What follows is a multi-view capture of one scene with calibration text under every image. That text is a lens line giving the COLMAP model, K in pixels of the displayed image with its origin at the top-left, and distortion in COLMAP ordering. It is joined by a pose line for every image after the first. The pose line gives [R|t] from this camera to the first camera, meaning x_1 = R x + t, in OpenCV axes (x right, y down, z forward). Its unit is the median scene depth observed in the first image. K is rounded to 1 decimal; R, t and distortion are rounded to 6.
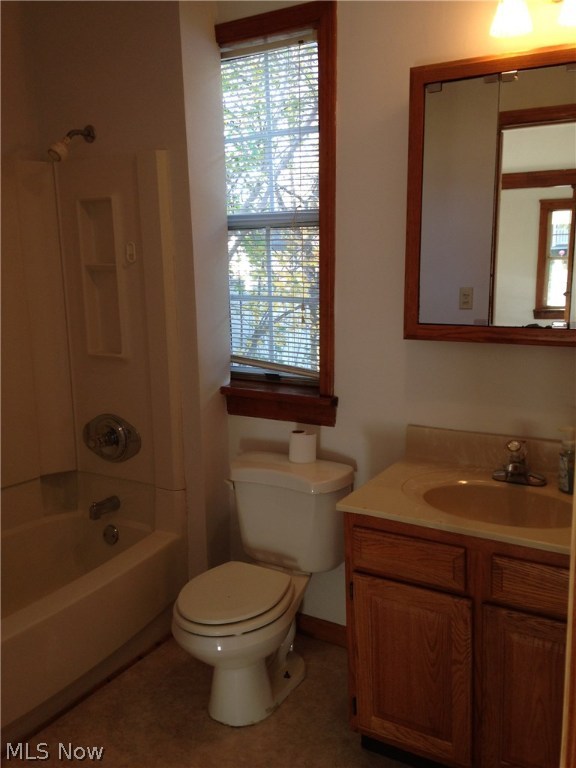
lens RADIAL K [[687.9, 0, 288.0], [0, 687.9, 384.0], [0, 0, 1]] dist [0.183565, -0.293936]
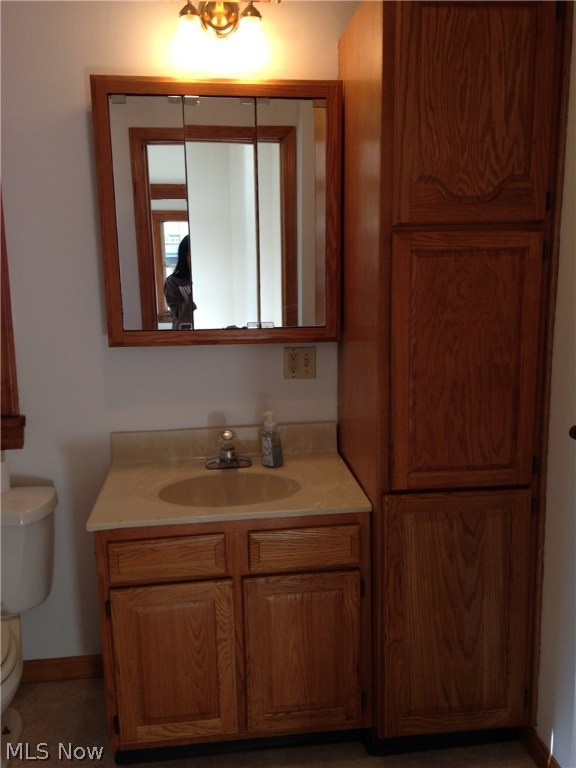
lens RADIAL K [[687.9, 0, 288.0], [0, 687.9, 384.0], [0, 0, 1]] dist [0.183565, -0.293936]
pose [[0.790213, -0.108486, 0.603154, -0.272649], [0.109666, 0.993352, 0.034991, -0.021980], [-0.602941, 0.038496, 0.796857, 0.062695]]
